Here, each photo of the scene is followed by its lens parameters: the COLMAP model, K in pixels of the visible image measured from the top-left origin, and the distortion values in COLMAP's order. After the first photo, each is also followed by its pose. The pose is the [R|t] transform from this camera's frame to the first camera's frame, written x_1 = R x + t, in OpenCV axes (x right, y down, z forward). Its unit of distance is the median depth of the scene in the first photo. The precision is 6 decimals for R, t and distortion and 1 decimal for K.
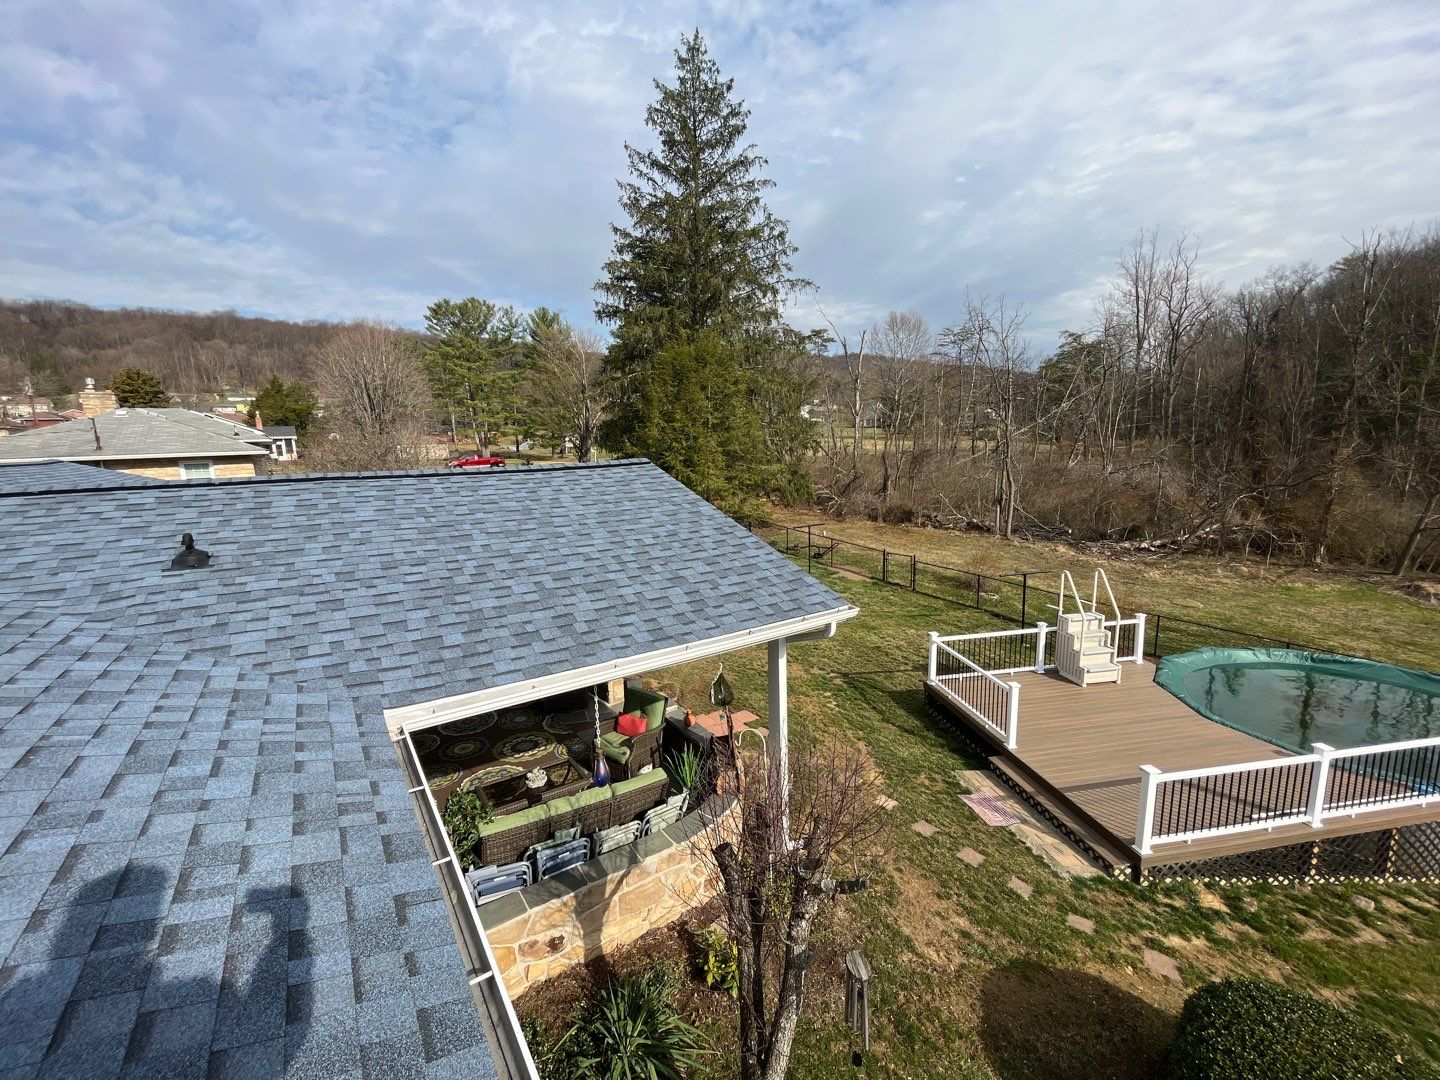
lens RADIAL K [[593.7, 0, 715.1], [0, 593.7, 547.8], [0, 0, 1]] dist [0.021431, 0.000205]
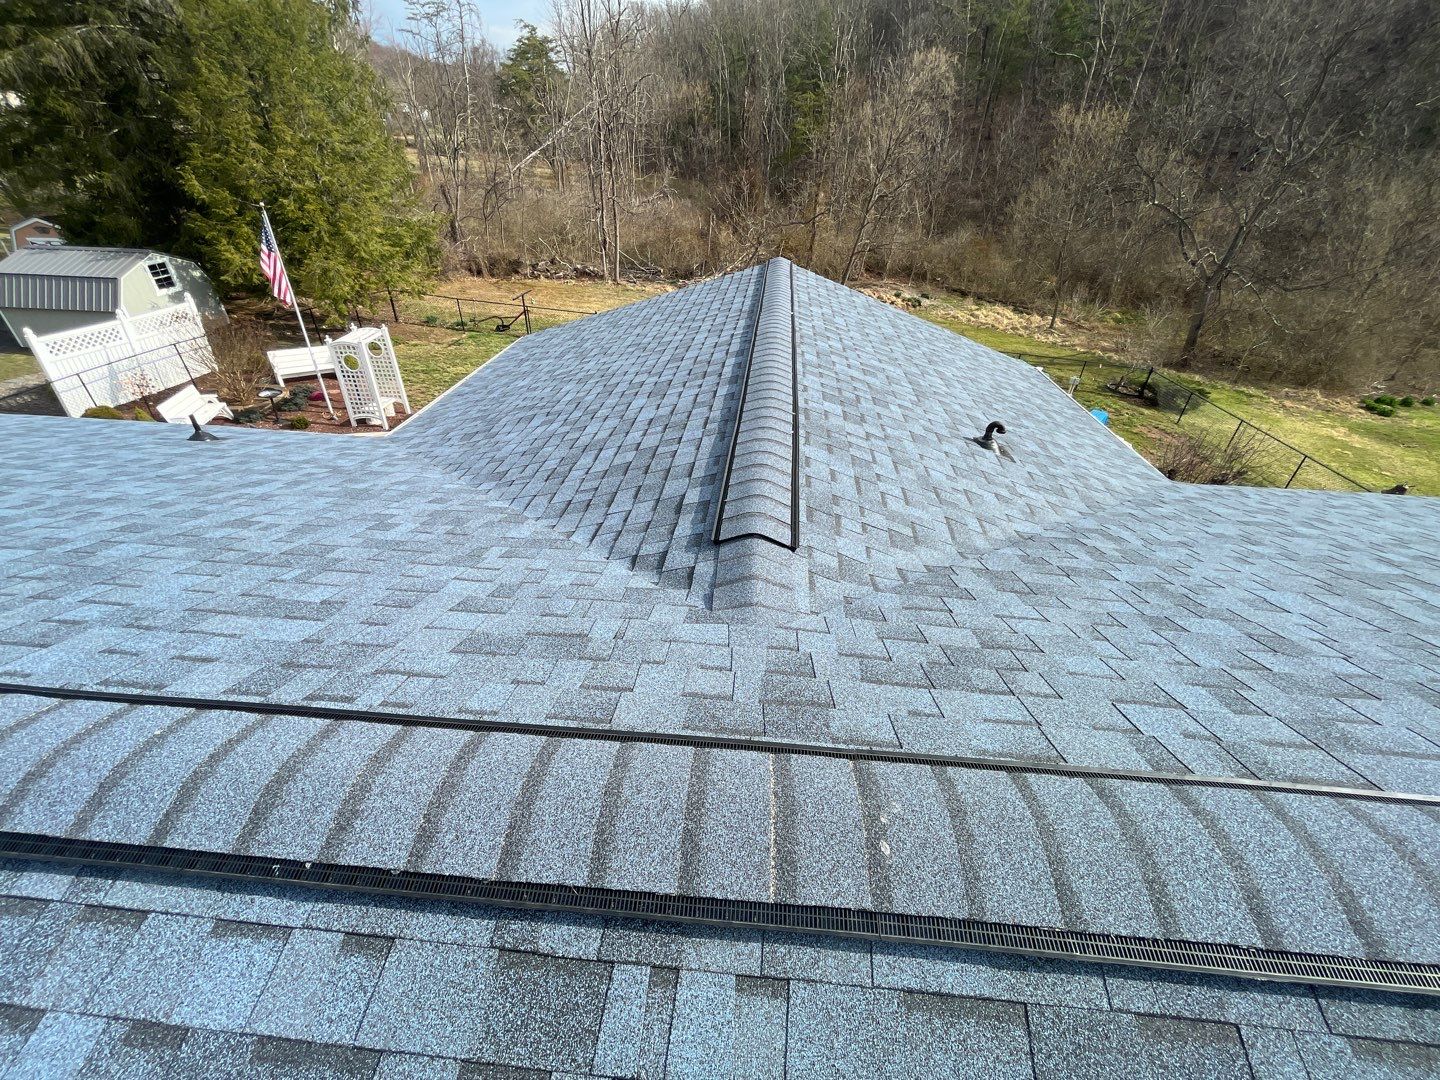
lens RADIAL K [[593.7, 0, 720.8], [0, 593.7, 543.5], [0, 0, 1]] dist [0.021431, 0.000205]
pose [[0.607645, -0.409028, 0.680782, -0.348871], [0.101216, 0.890076, 0.444433, -0.060596], [-0.787733, -0.201151, 0.582250, 0.133868]]
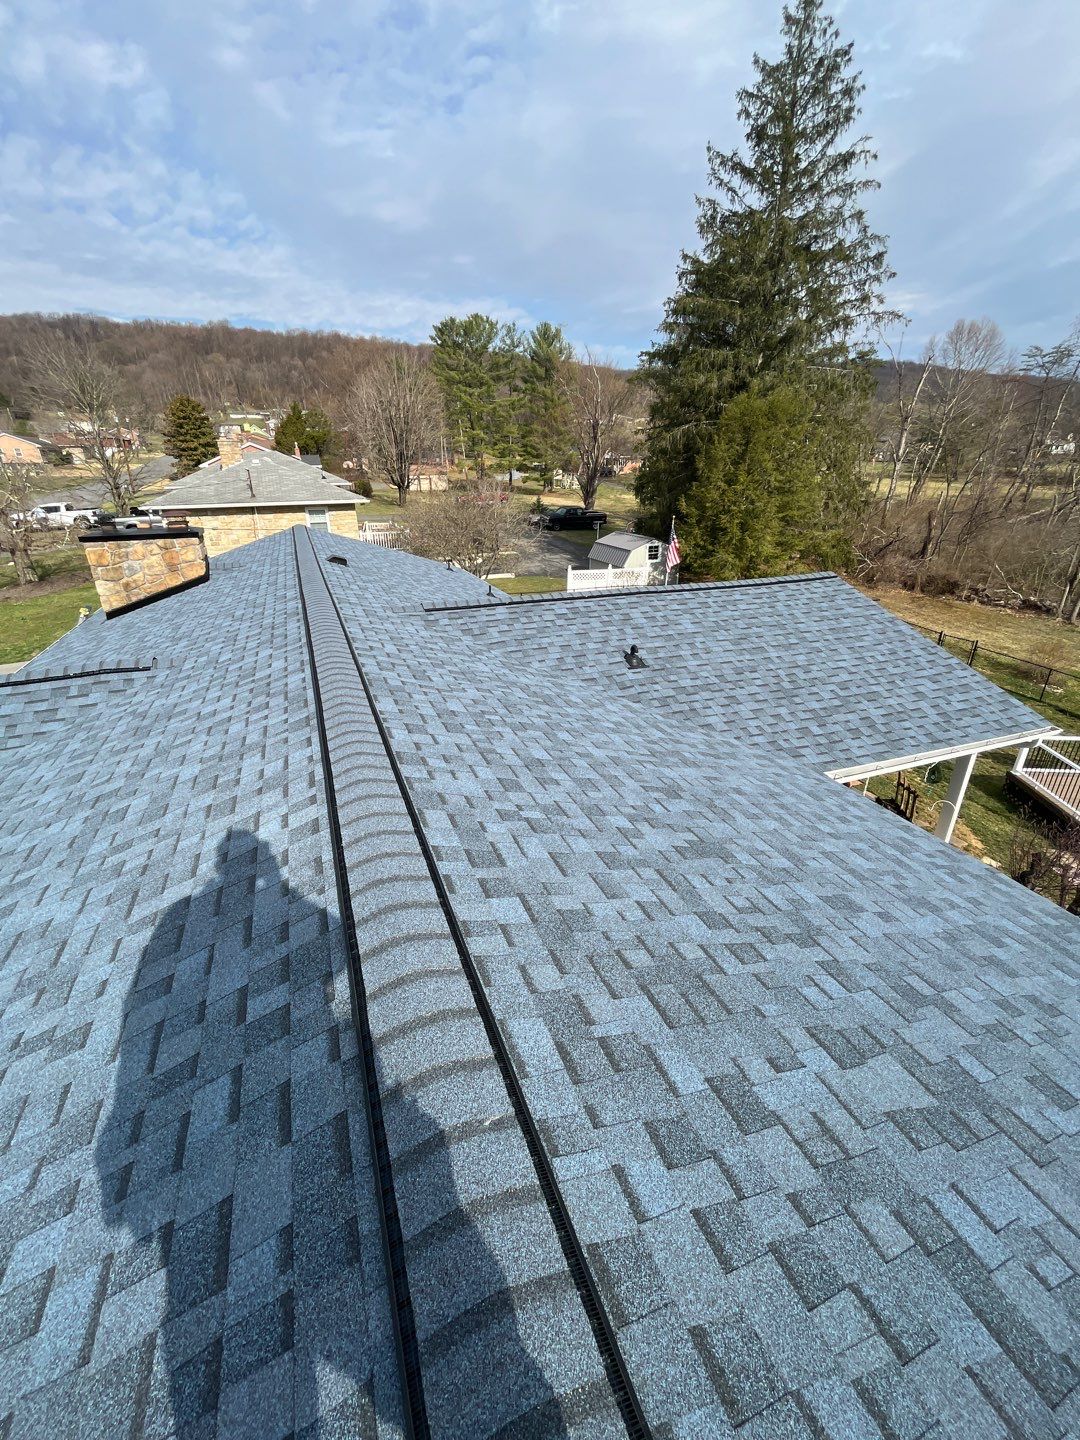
lens RADIAL K [[623.1, 0, 544.2], [0, 623.1, 721.4], [0, 0, 1]] dist [0.019215, 0.000057]
pose [[0.980961, 0.106225, -0.162576, -0.140912], [-0.068066, 0.972103, 0.224462, -0.032458], [0.181884, -0.209122, 0.960826, -0.124385]]
